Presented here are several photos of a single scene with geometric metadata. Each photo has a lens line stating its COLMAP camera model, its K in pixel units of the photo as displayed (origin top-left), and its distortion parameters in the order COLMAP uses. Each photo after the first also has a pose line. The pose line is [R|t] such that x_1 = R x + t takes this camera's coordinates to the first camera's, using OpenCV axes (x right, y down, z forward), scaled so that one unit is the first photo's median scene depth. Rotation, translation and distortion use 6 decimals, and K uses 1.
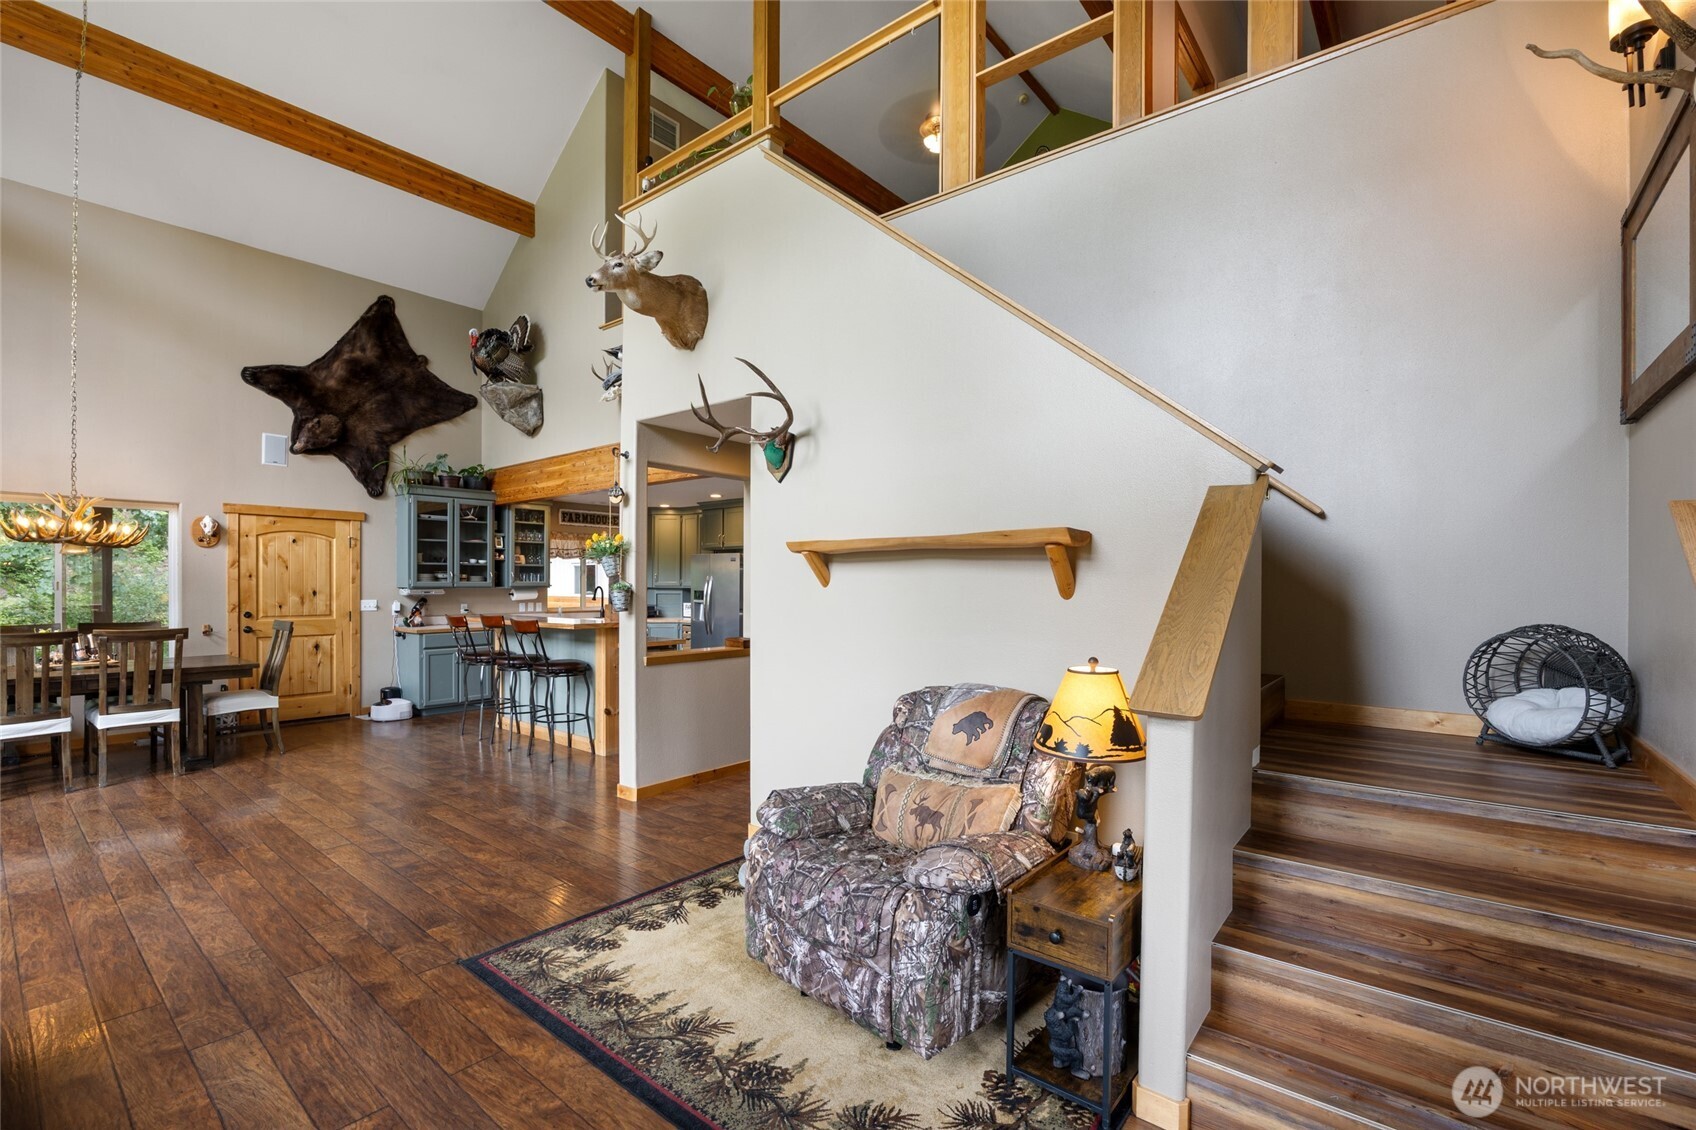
lens RADIAL K [[744.3, 0, 833.0], [0, 744.3, 587.2], [0, 0, 1]] dist [0.000789, -0.004287]
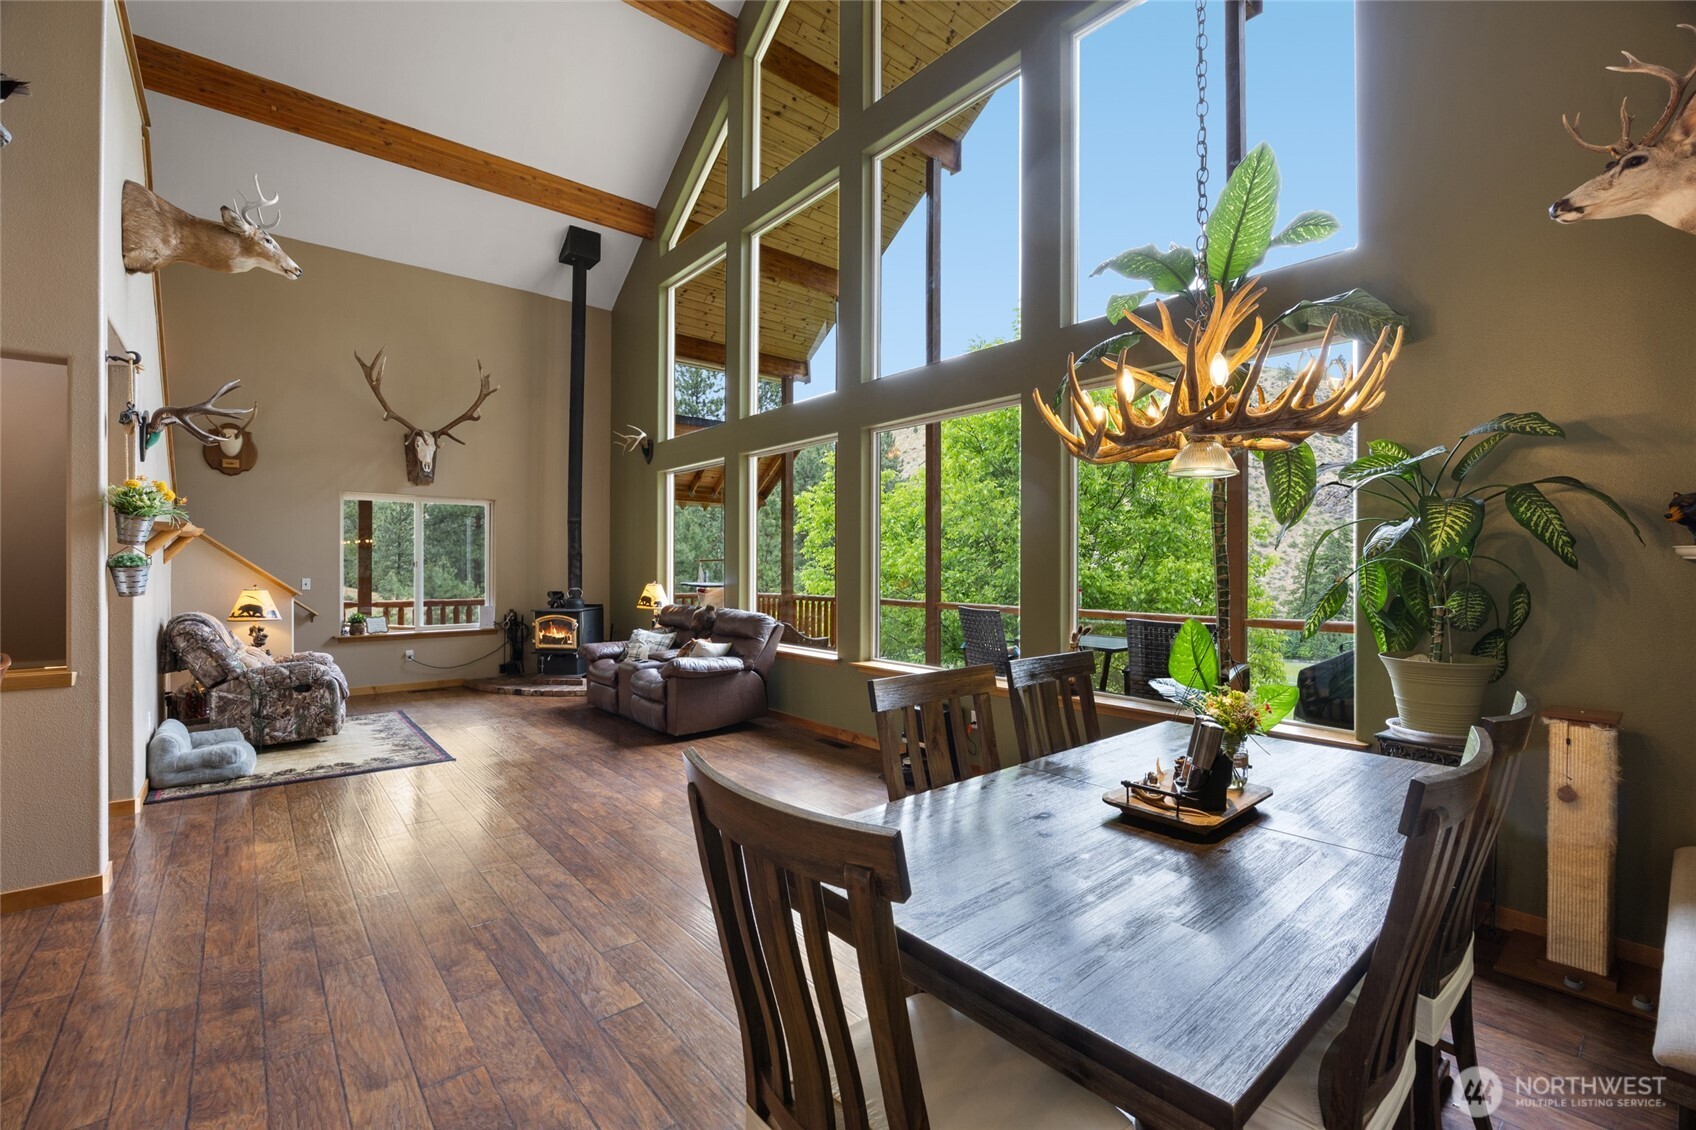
lens RADIAL K [[728.2, 0, 854.7], [0, 728.2, 565.8], [0, 0, 1]] dist [-0.019658, 0.001066]
pose [[-0.987133, -0.010115, 0.159581, -0.656320], [-0.008869, 0.999924, 0.008521, -0.004530], [-0.159656, 0.006996, -0.987148, 0.968516]]
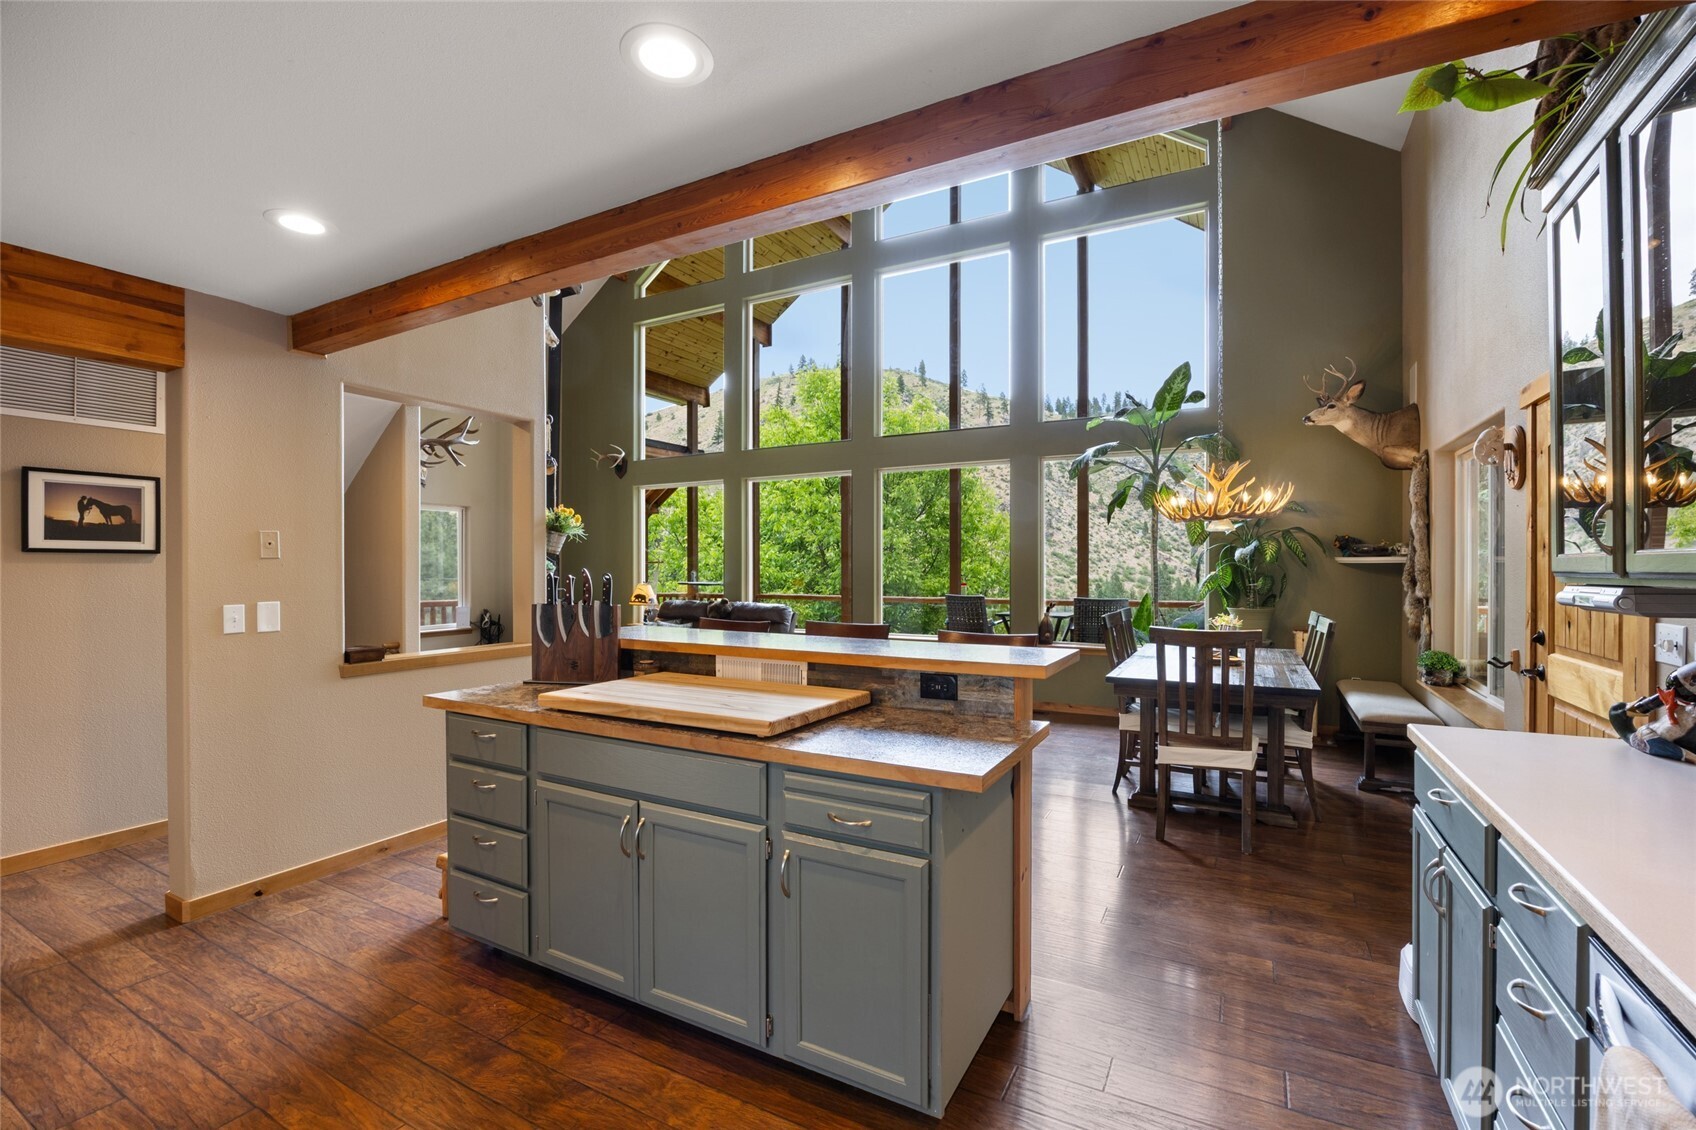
lens RADIAL K [[735.0, 0, 854.3], [0, 735.0, 569.0], [0, 0, 1]] dist [-0.018643, 0.000881]
pose [[-0.978112, -0.005860, -0.207997, -0.300731], [-0.007408, 0.999950, 0.006663, -0.002879], [0.207948, 0.008058, -0.978107, 1.253933]]
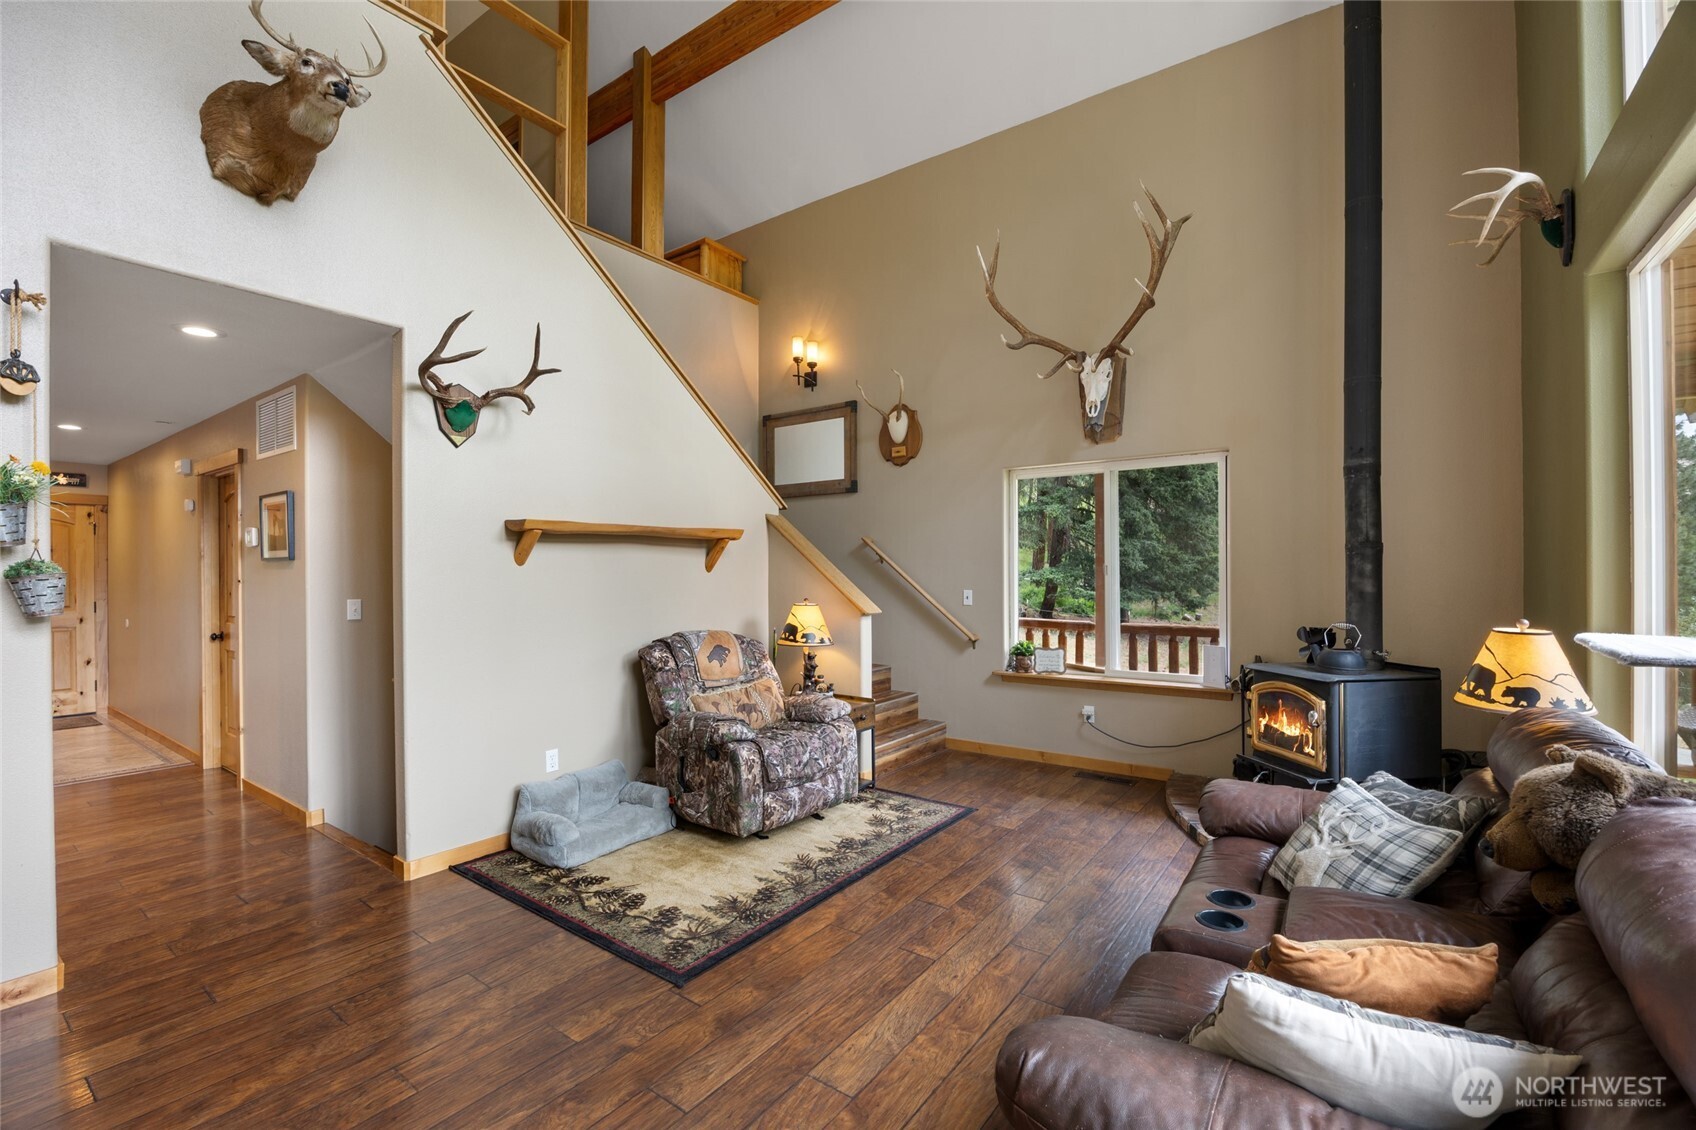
lens RADIAL K [[735.0, 0, 854.3], [0, 735.0, 569.0], [0, 0, 1]] dist [-0.018643, 0.000881]
pose [[-0.081487, -0.001693, 0.996673, -0.506512], [0.010635, 0.999940, 0.002568, 0.002971], [-0.996618, 0.010809, -0.081464, 0.314420]]
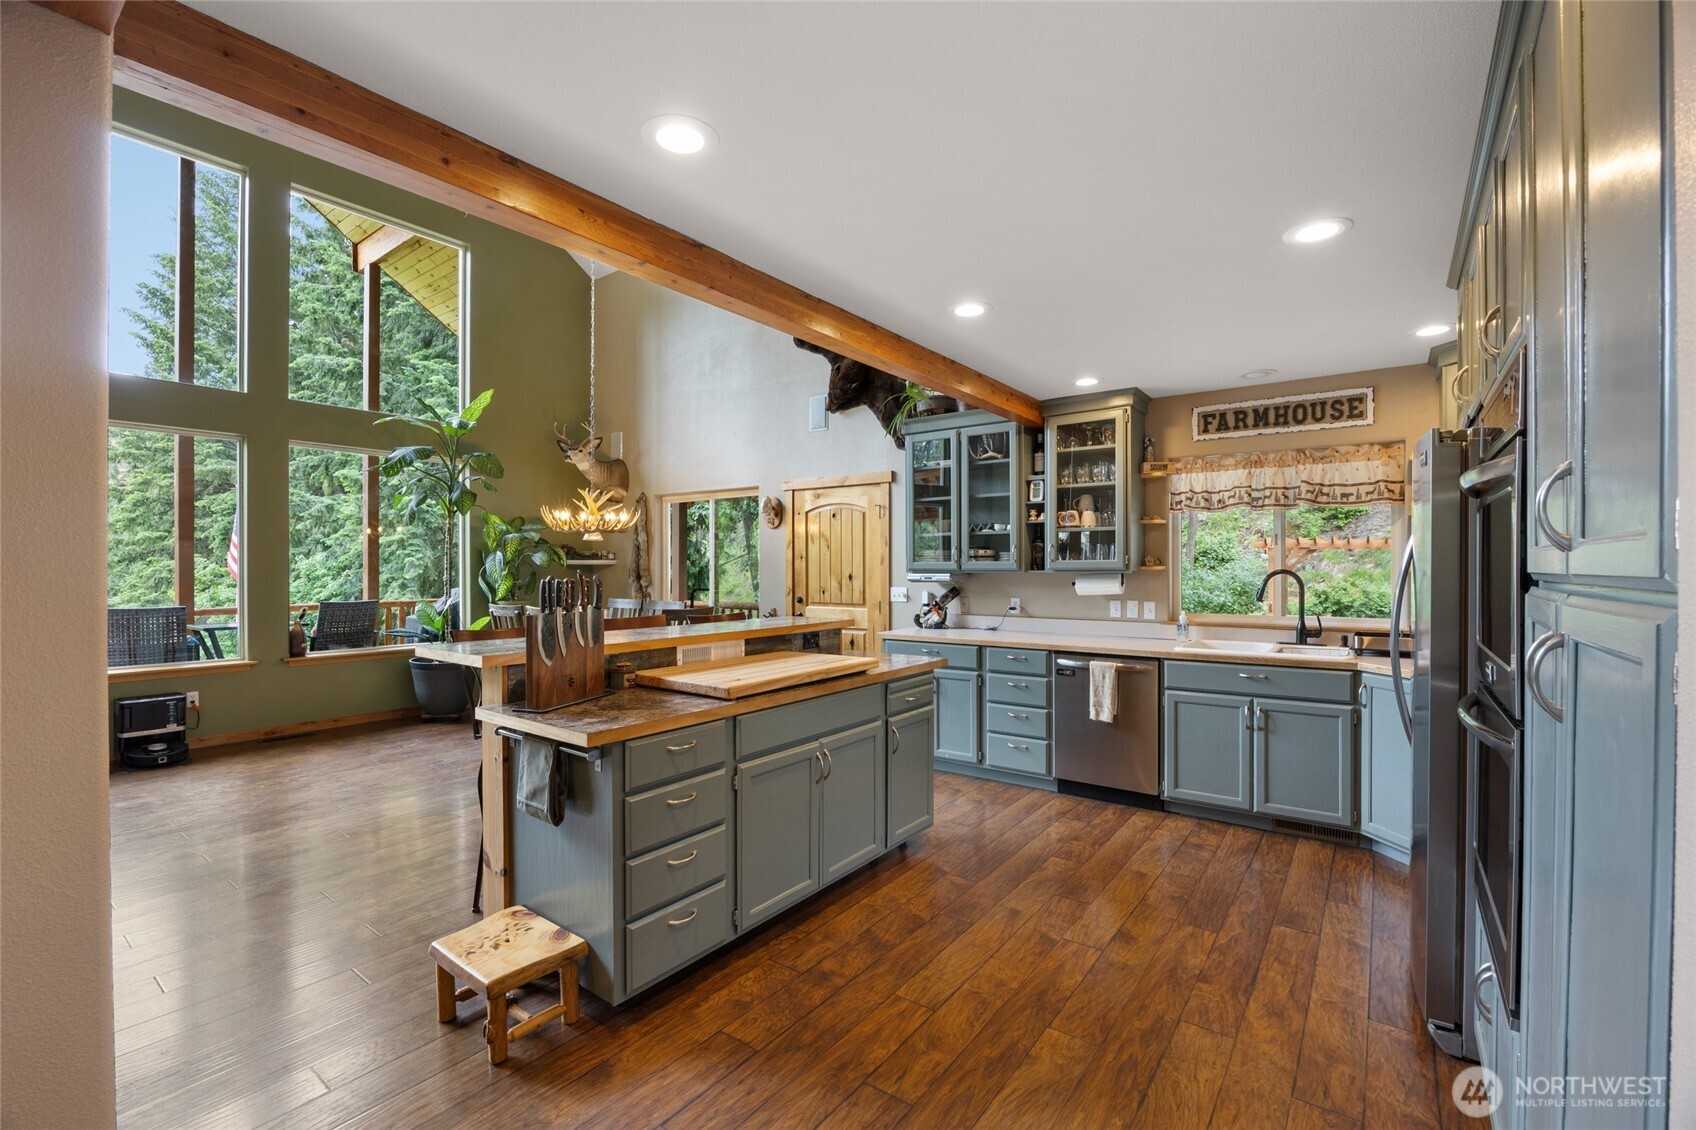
lens RADIAL K [[728.2, 0, 854.7], [0, 728.2, 565.8], [0, 0, 1]] dist [-0.019658, 0.001066]
pose [[0.070820, -0.004422, -0.997479, 0.105676], [-0.004229, 0.999980, -0.004733, -0.000739], [0.997480, 0.004553, 0.070800, 0.950968]]
